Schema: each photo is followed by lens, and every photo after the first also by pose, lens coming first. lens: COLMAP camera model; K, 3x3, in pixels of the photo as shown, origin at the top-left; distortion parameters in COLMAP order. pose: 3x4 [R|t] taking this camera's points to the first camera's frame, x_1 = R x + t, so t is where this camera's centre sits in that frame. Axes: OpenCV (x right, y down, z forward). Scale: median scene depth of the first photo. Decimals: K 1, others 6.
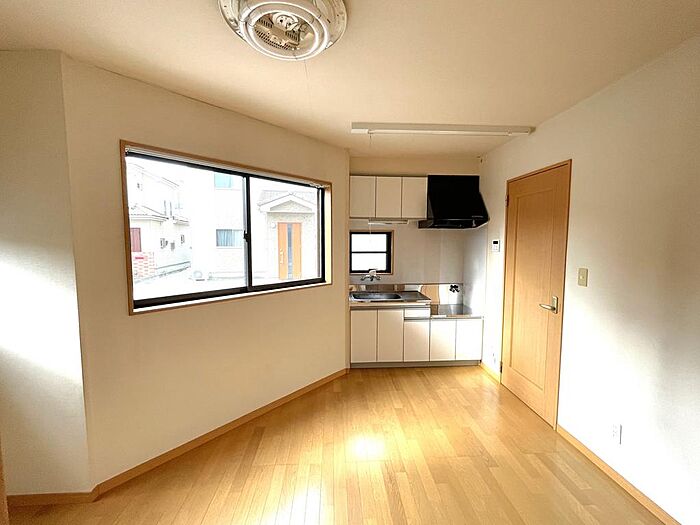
lens RADIAL K [[311.3, 0, 350.0], [0, 311.3, 262.5], [0, 0, 1]] dist [-0.003133, -0.000314]
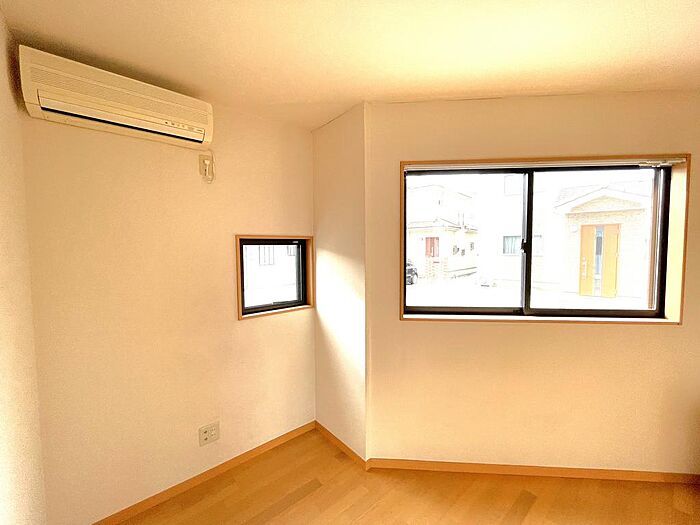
lens RADIAL K [[287.6, 0, 350.0], [0, 287.6, 262.5], [0, 0, 1]] dist [0.002386, -0.000163]
pose [[0.614265, 0.037228, -0.788221, -0.015836], [-0.048006, 0.998799, 0.009762, -0.022163], [0.787638, 0.031843, 0.615315, 0.149277]]
